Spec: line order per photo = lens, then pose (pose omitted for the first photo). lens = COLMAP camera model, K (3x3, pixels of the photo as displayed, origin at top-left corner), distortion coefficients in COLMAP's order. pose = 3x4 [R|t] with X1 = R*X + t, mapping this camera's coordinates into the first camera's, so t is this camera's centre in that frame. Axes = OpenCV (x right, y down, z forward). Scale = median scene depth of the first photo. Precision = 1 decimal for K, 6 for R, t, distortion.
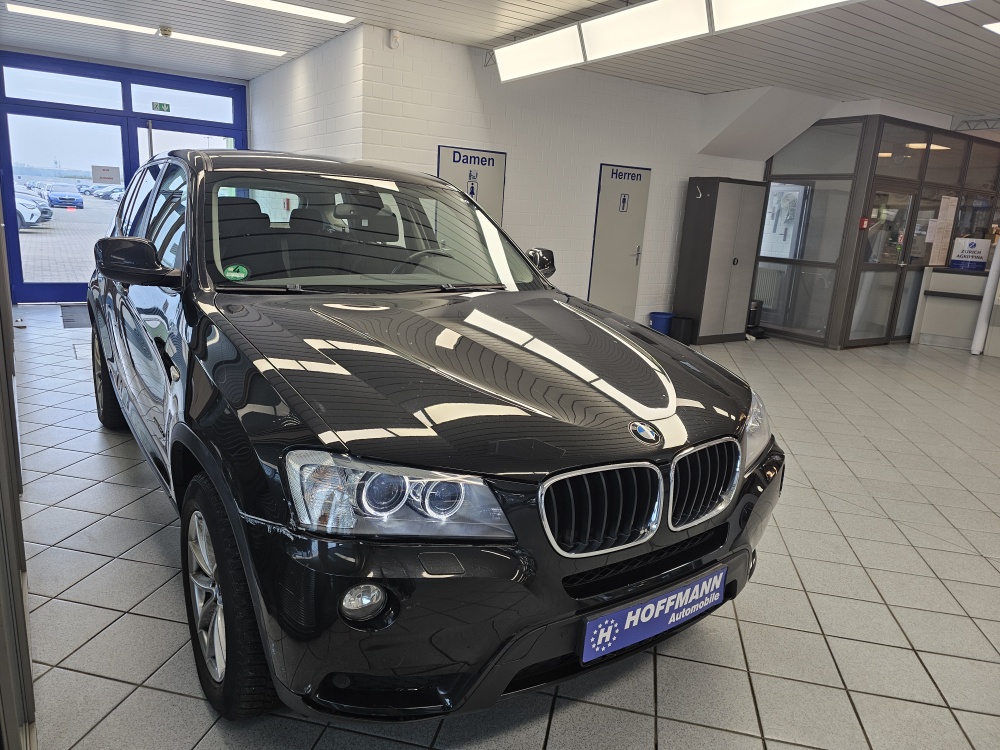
lens RADIAL K [[681.6, 0, 495.0], [0, 681.6, 373.0], [0, 0, 1]] dist [0.063943, -0.073947]
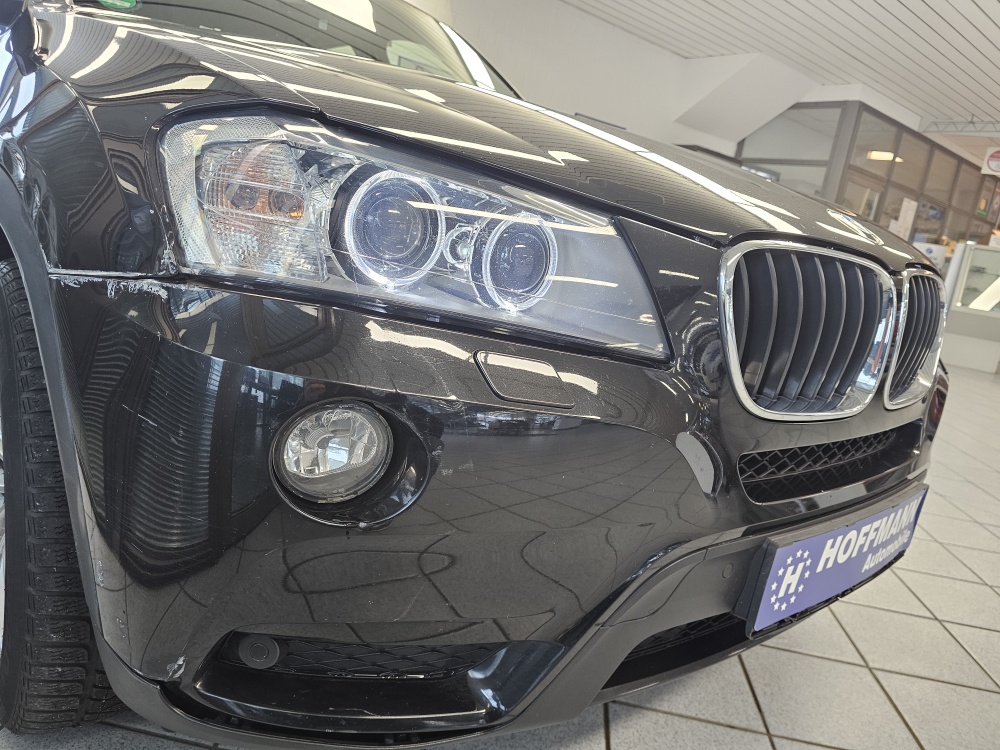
lens RADIAL K [[681.2, 0, 504.4], [0, 681.2, 370.2], [0, 0, 1]] dist [0.067202, -0.086717]
pose [[0.988367, 0.076888, 0.131218, -0.121759], [-0.074863, 0.996987, -0.020298, 0.230953], [-0.132383, 0.010239, 0.991146, 0.473458]]
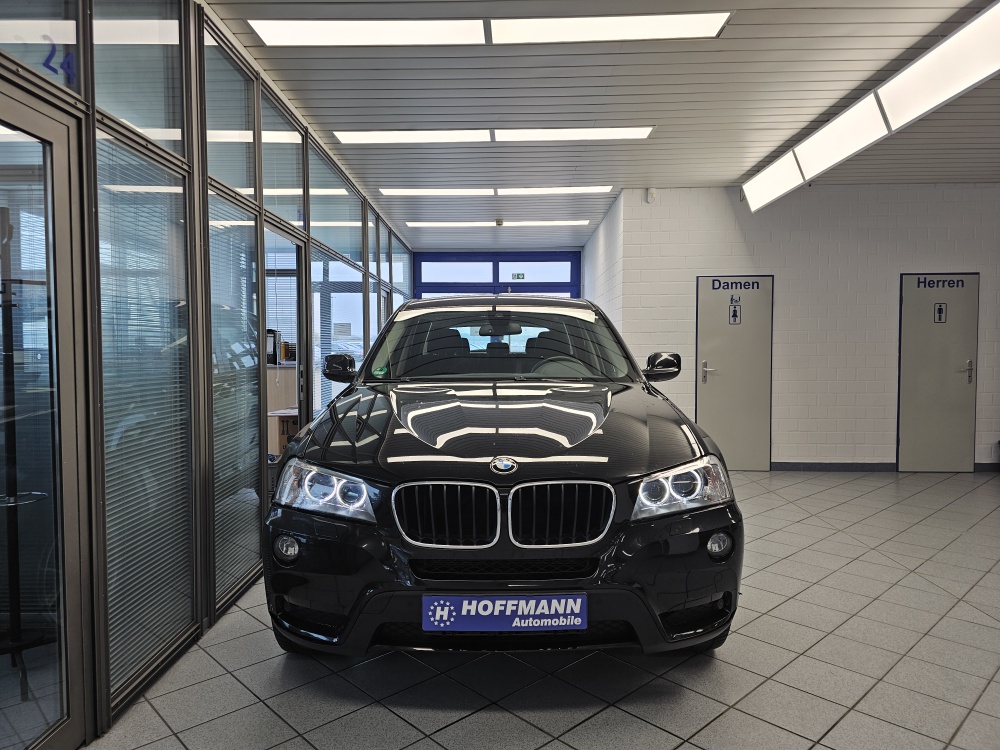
lens RADIAL K [[681.6, 0, 495.0], [0, 681.6, 373.0], [0, 0, 1]] dist [0.063943, -0.073947]
pose [[0.812897, -0.038784, -0.581115, 0.936192], [-0.084627, 0.979325, -0.183741, 0.151569], [0.576227, 0.198540, 0.792808, -0.062451]]
